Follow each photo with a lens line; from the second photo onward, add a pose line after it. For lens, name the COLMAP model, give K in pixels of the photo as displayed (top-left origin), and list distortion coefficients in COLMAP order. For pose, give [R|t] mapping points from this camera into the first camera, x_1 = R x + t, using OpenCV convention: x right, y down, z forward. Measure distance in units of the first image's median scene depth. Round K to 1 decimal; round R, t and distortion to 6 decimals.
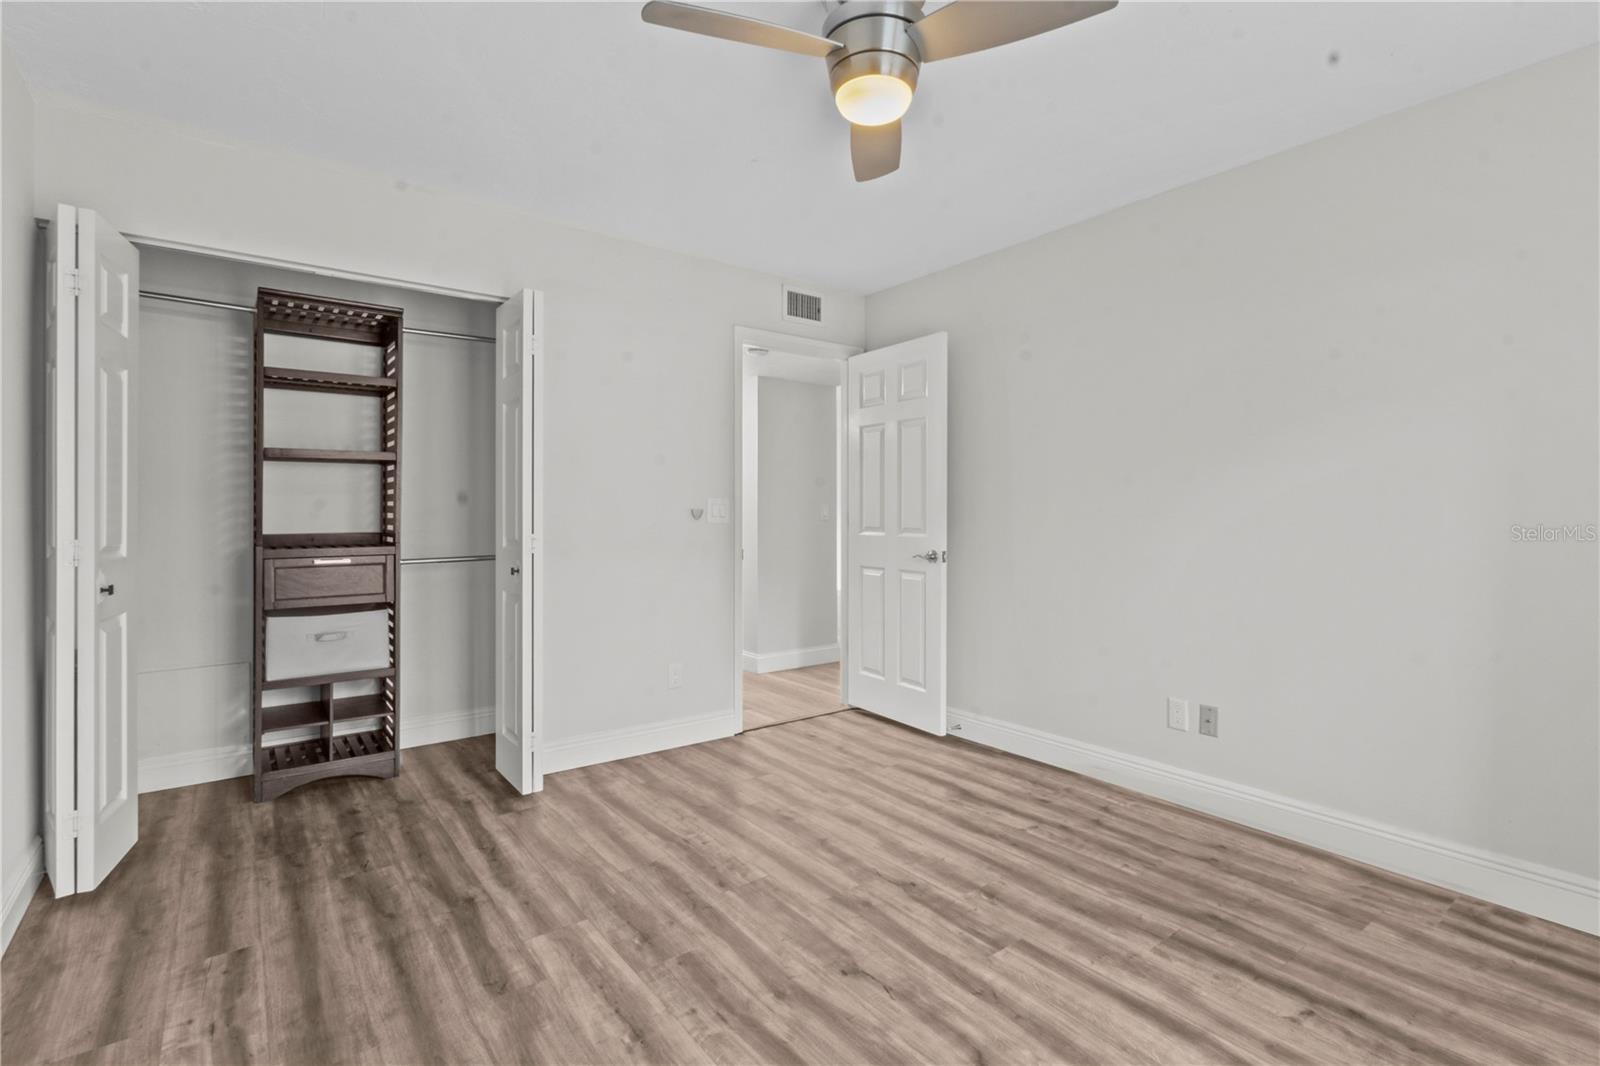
lens RADIAL K [[746.2, 0, 800.0], [0, 746.2, 521.2], [0, 0, 1]] dist [0.004229, 0.000949]
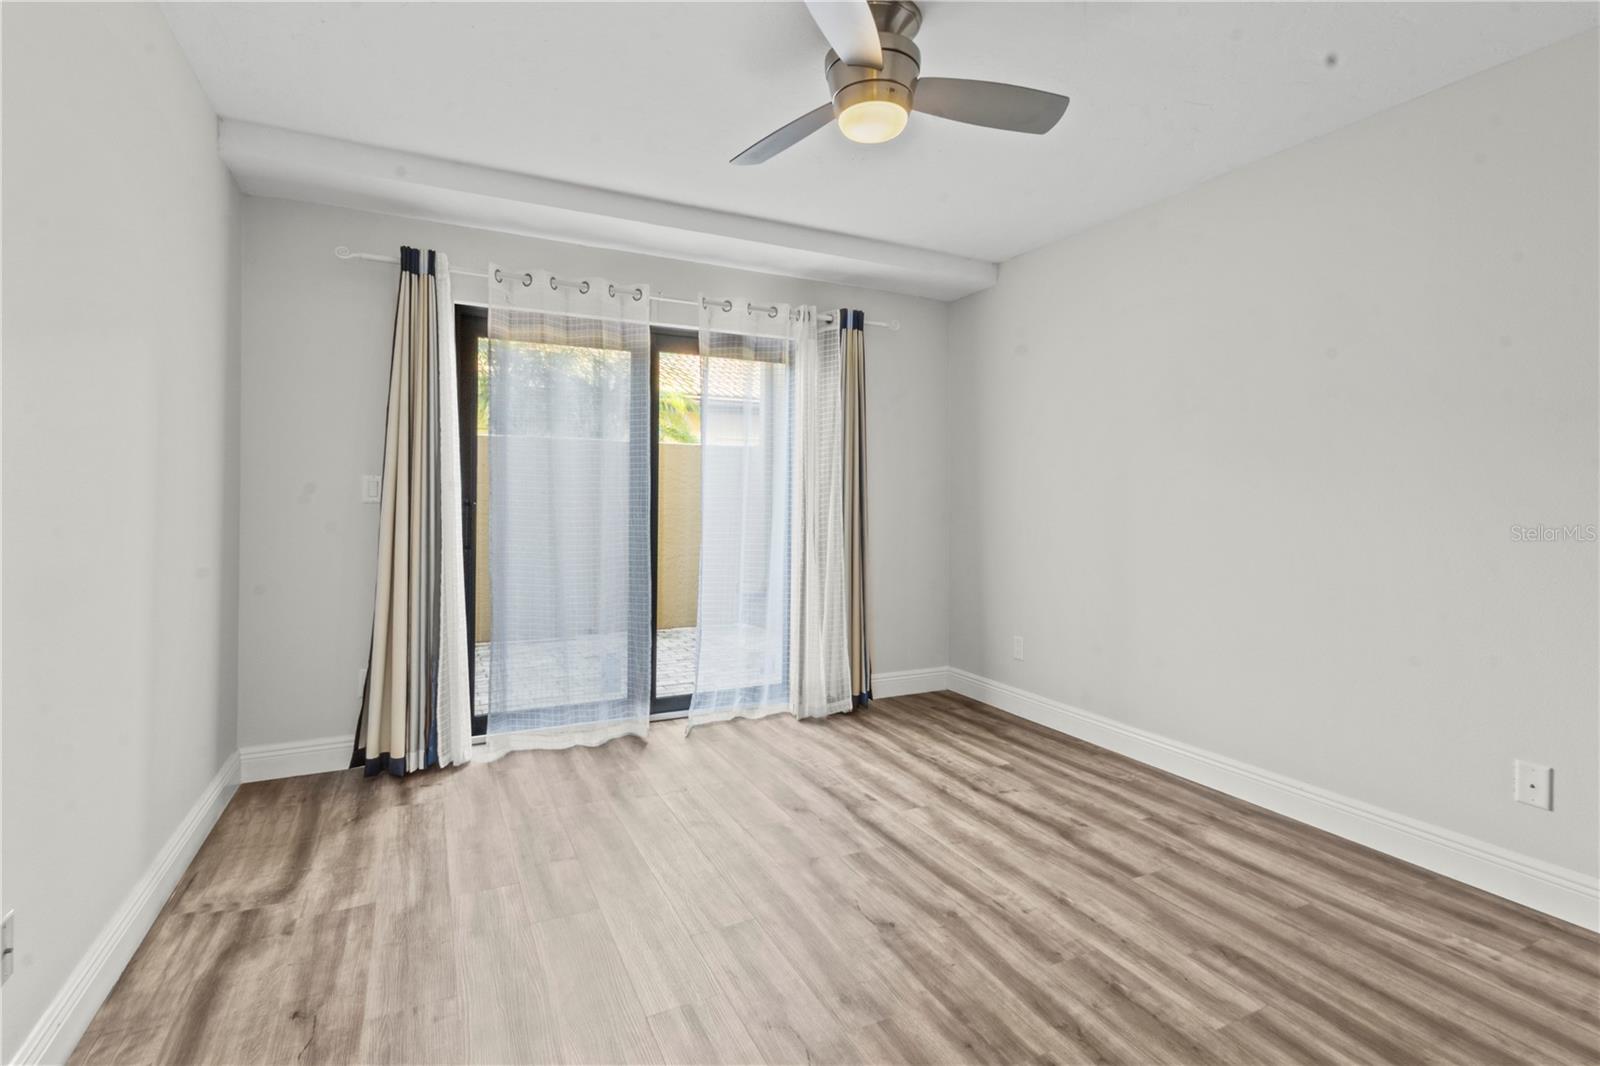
lens RADIAL K [[746.2, 0, 799.5], [0, 746.2, 522.1], [0, 0, 1]] dist [0.004229, 0.000949]
pose [[-0.982743, -0.014012, 0.184445, 0.000514], [-0.005571, 0.998916, 0.046205, -0.020122], [-0.184892, 0.044381, -0.981756, 2.039298]]
